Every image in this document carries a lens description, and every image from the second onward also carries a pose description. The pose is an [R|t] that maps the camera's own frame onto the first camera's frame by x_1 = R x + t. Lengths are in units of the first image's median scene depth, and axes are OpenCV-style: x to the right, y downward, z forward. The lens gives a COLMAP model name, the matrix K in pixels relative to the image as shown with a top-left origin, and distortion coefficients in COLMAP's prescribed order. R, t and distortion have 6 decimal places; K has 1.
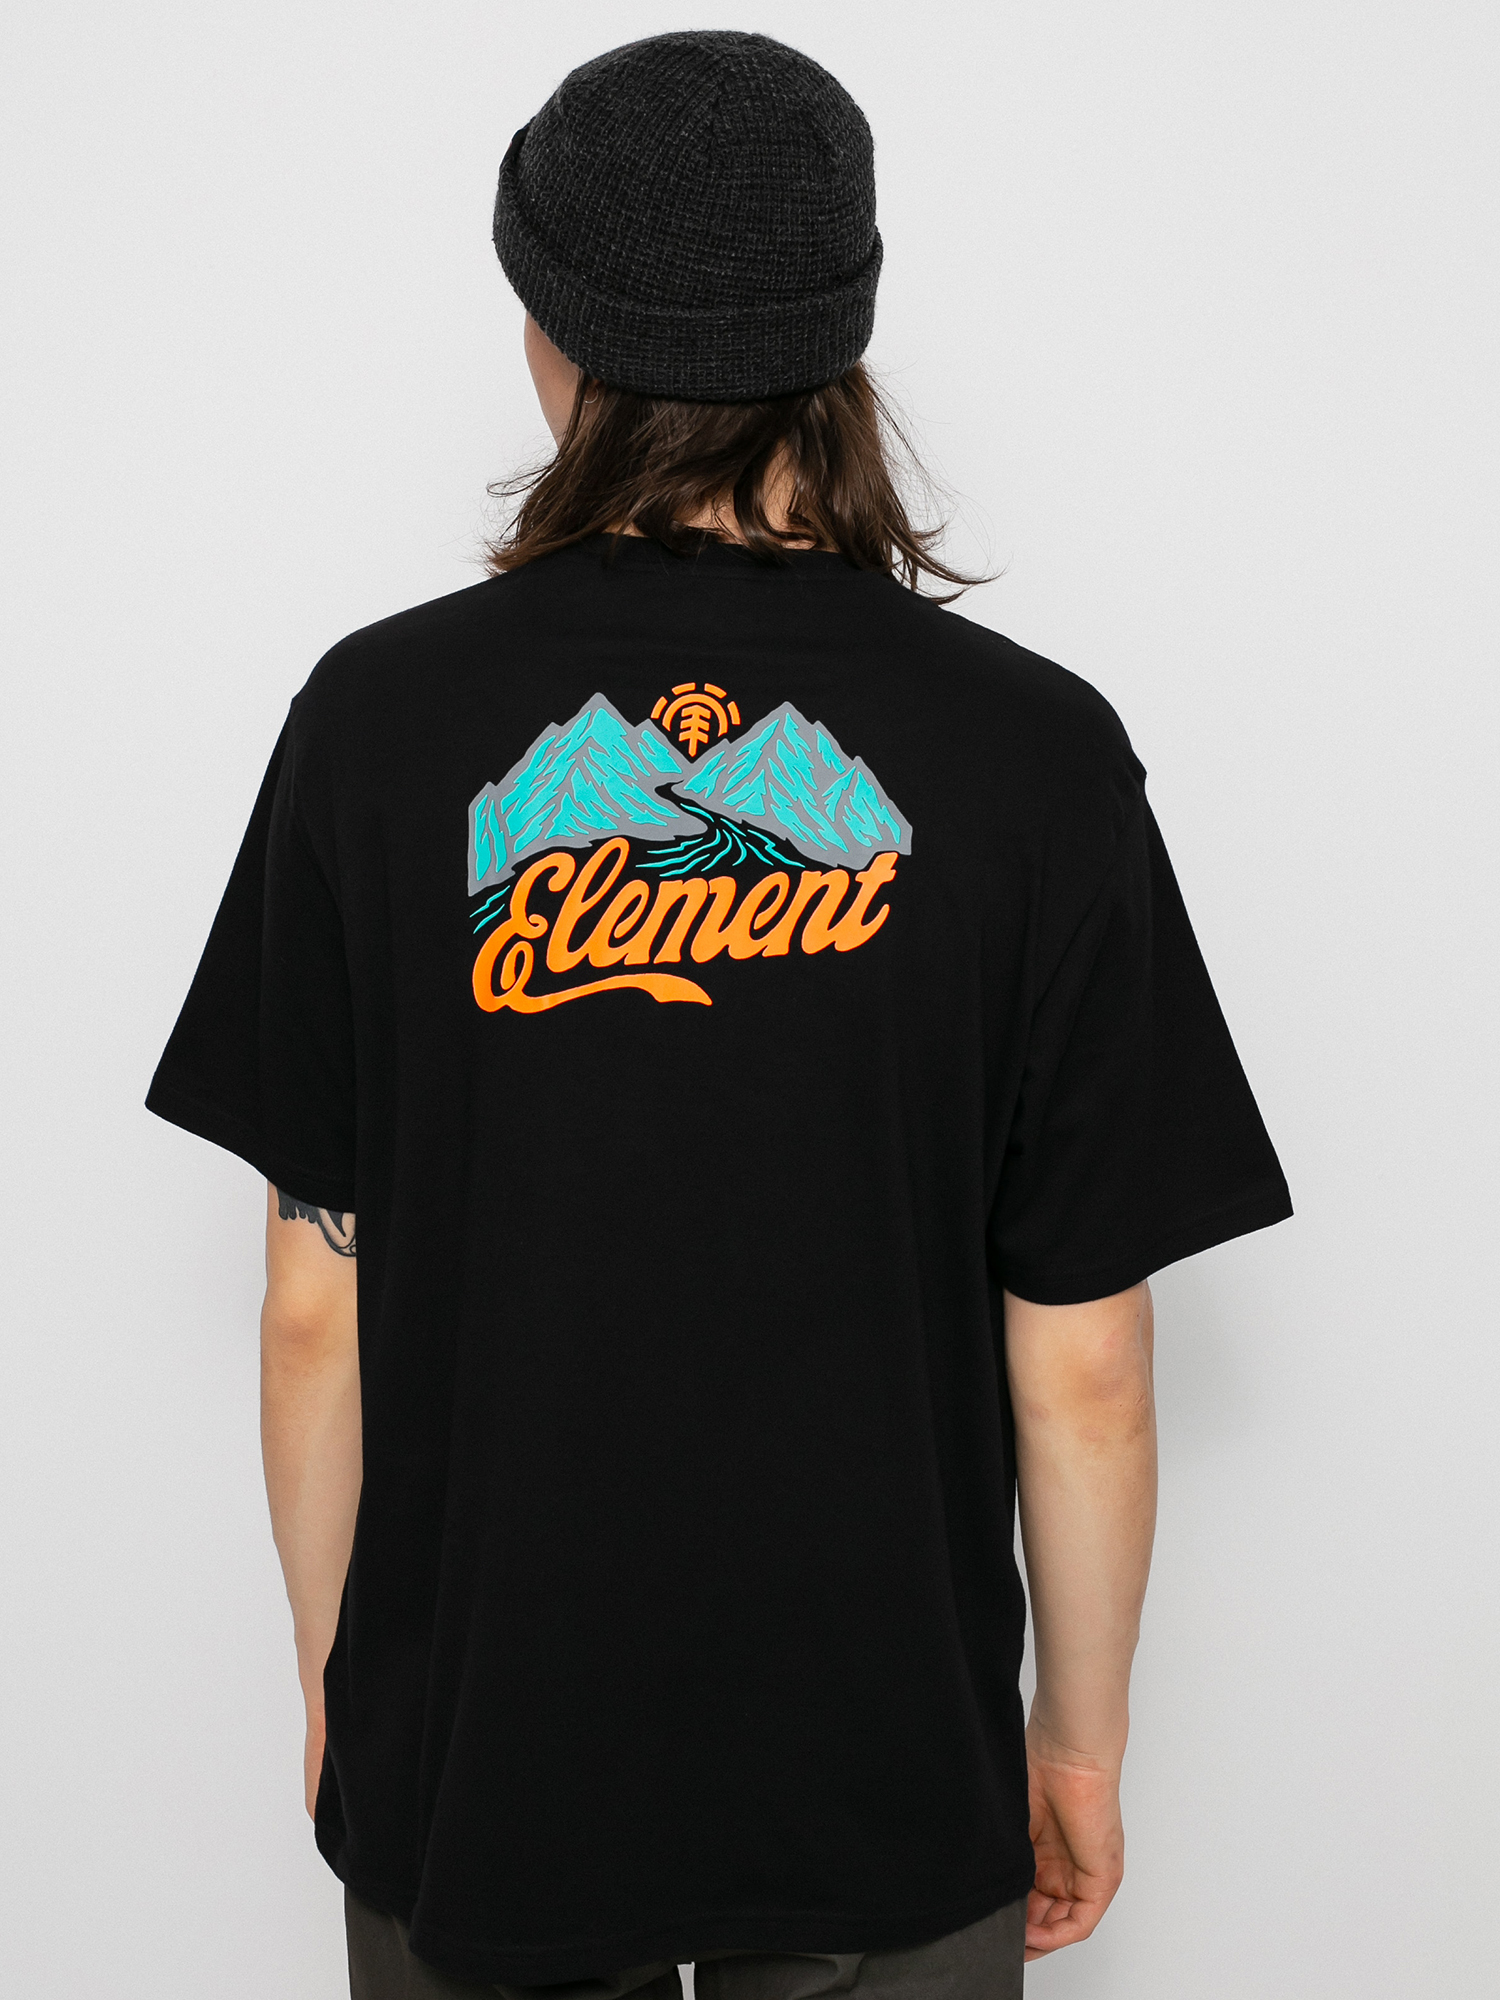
lens RADIAL K [[4102.0, 0, 755.3], [0, 4102.0, 998.9], [0, 0, 1]] dist [-0.557470, 0.000000]
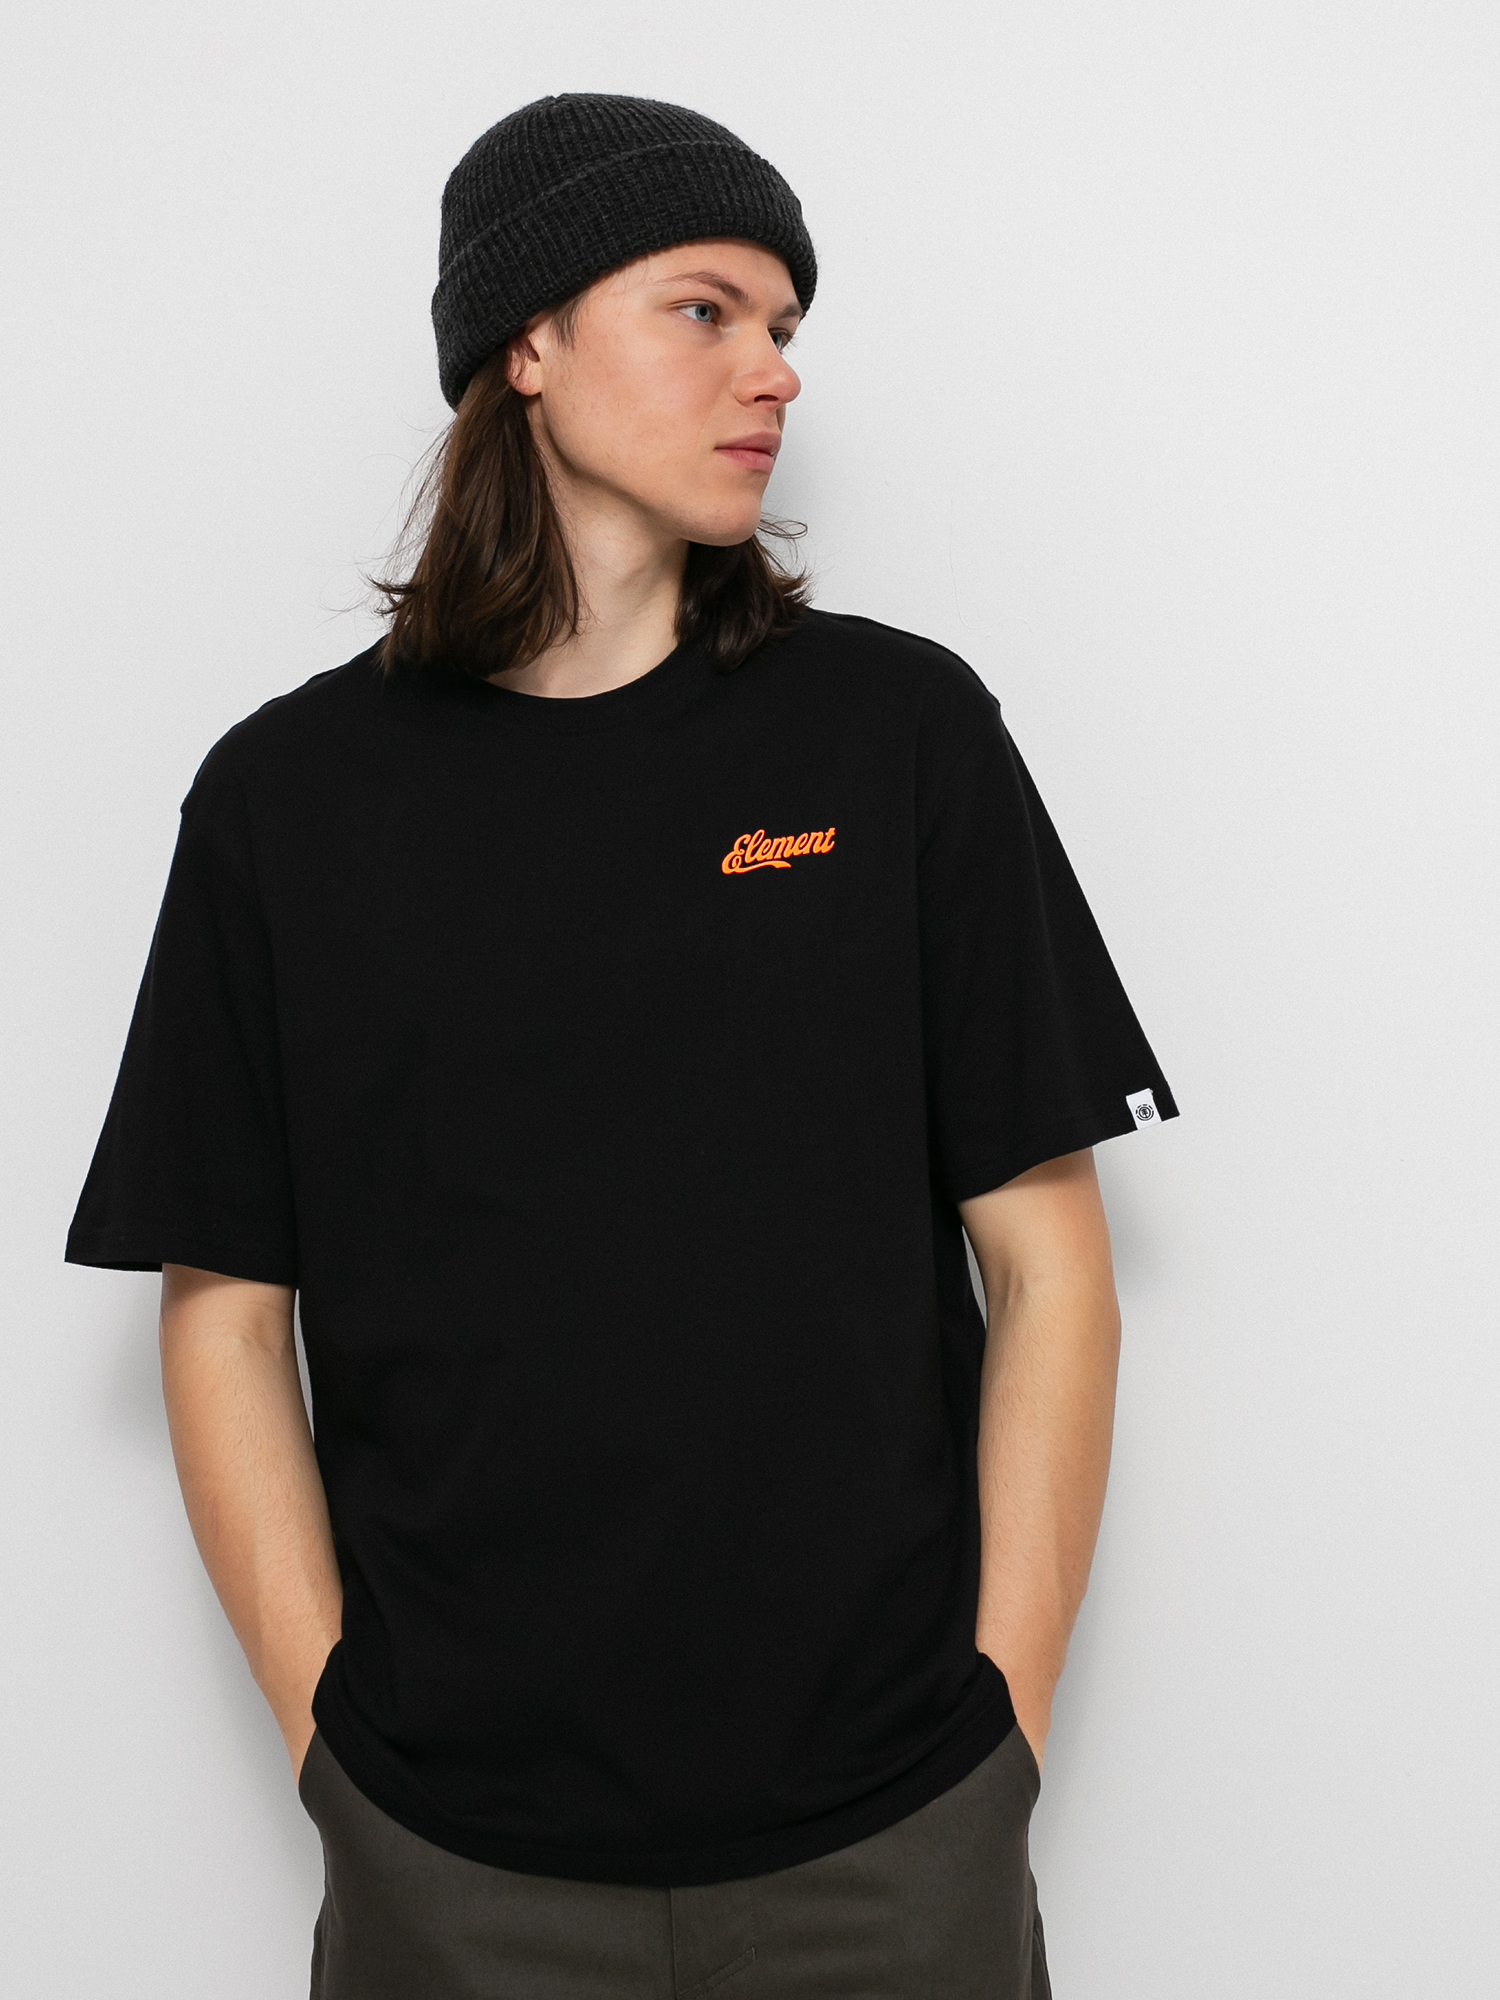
lens RADIAL K [[4425.3, 0, 761.7], [0, 4425.3, 1011.4], [0, 0, 1]] dist [0.643692, 0.000000]
pose [[0.997252, -0.070732, 0.022026, -0.019796], [0.070239, 0.997279, 0.022384, 0.005749], [-0.023550, -0.020775, 0.999507, -0.449498]]
